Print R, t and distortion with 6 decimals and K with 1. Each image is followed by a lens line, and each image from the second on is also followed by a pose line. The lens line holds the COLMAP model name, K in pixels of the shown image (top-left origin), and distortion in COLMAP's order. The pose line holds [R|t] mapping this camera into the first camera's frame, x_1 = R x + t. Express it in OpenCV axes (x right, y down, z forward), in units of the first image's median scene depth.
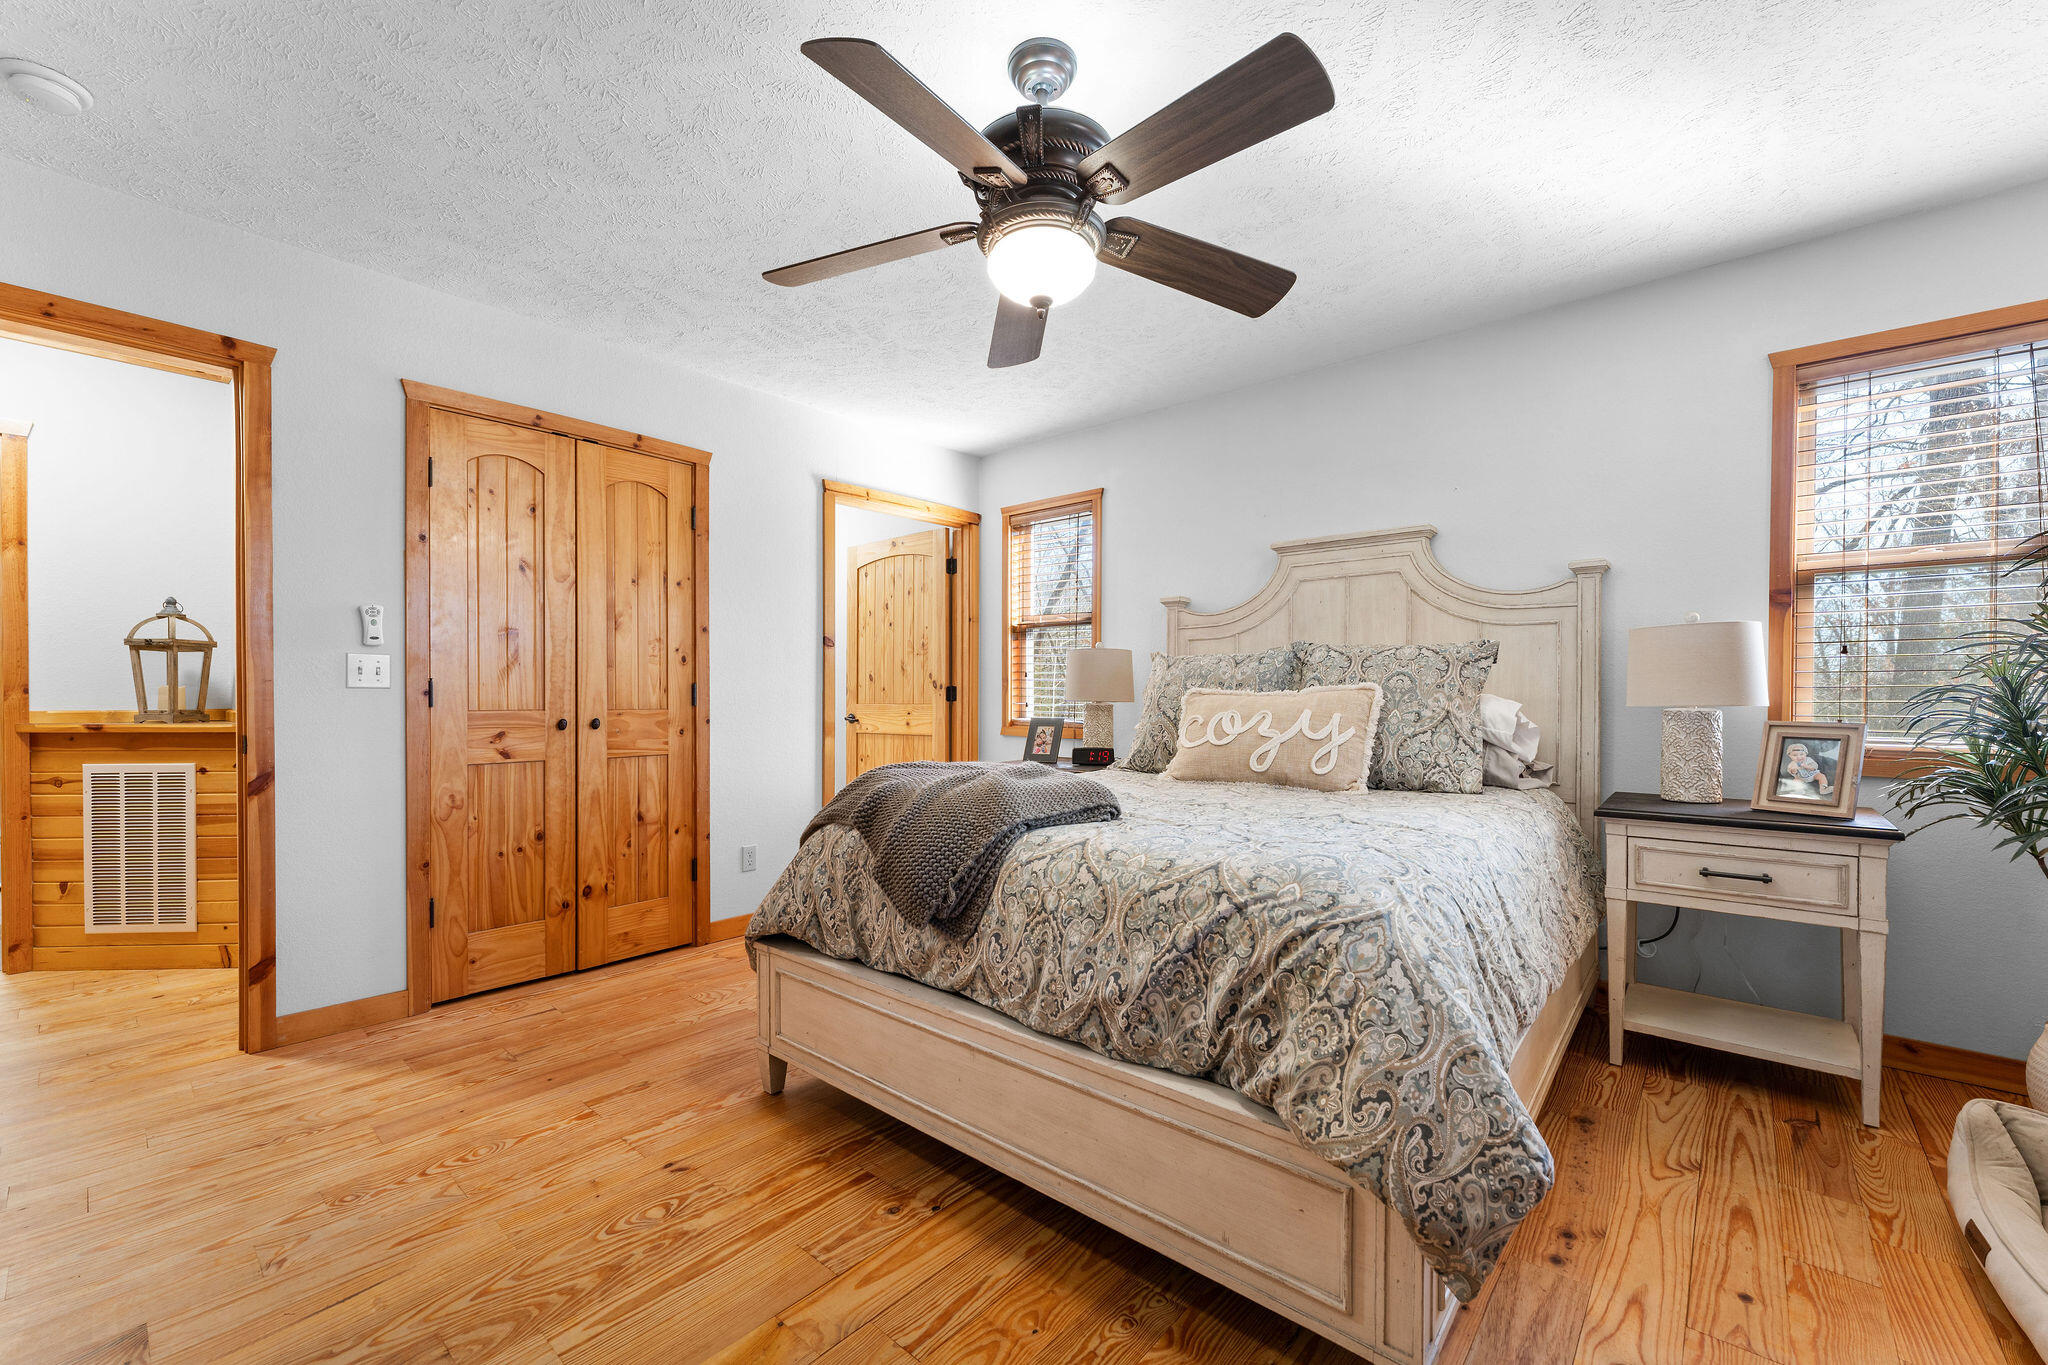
lens RADIAL K [[815.5, 0, 1026.8], [0, 815.5, 701.7], [0, 0, 1]] dist [0.000170, 0.000668]
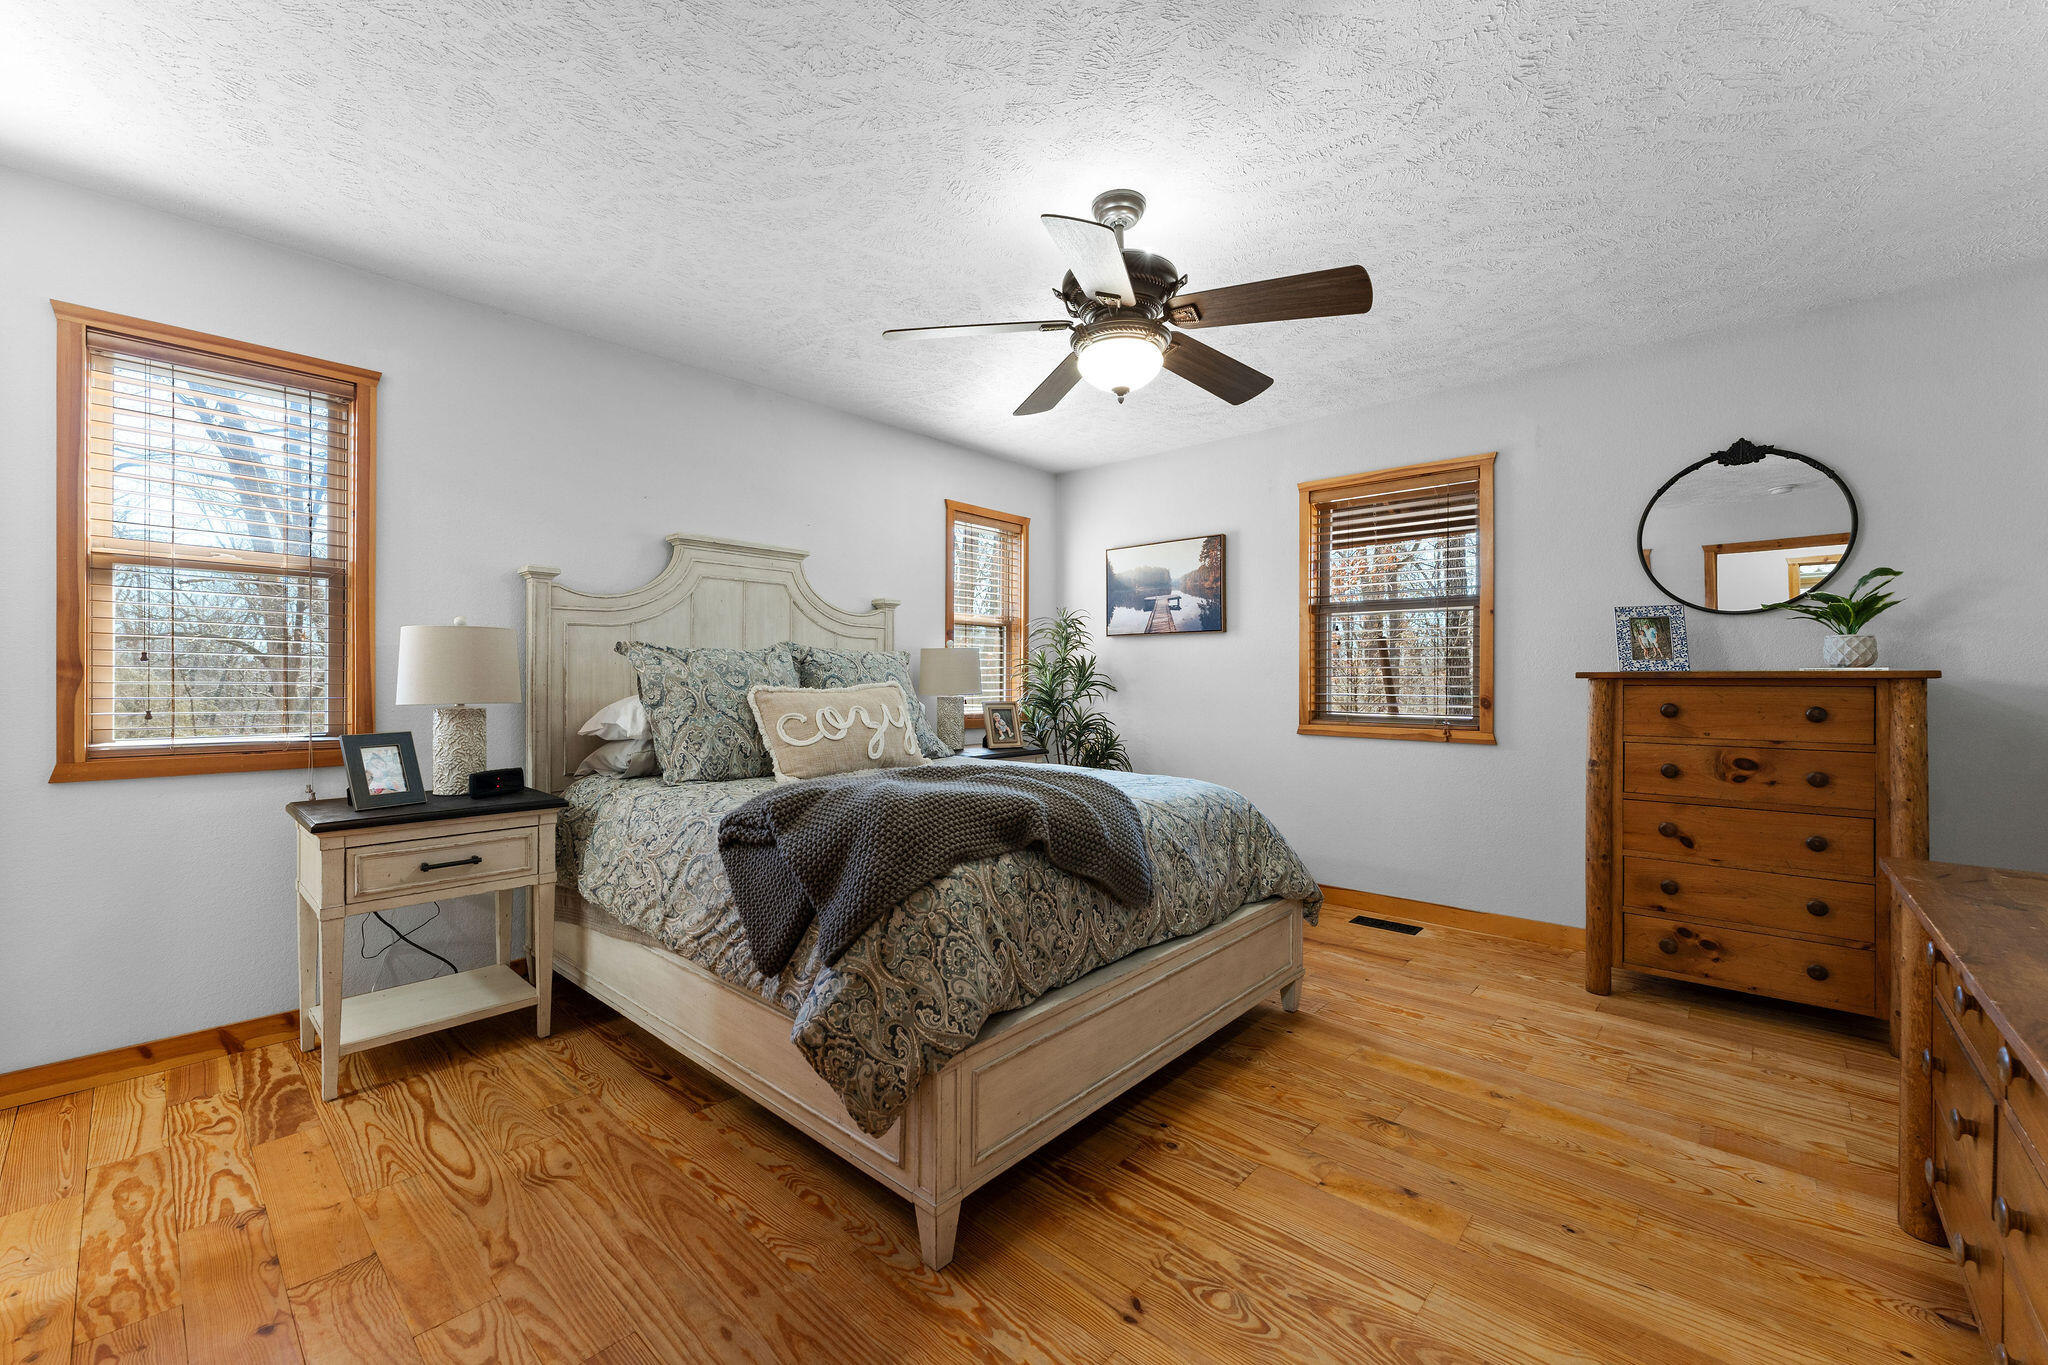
lens RADIAL K [[815.5, 0, 1022.0], [0, 815.5, 676.6], [0, 0, 1]] dist [0.000170, 0.000668]
pose [[0.025697, 0.003049, 0.999665, -1.045811], [0.006983, 0.999970, -0.003229, -0.030585], [-0.999645, 0.007064, 0.025675, 0.929400]]
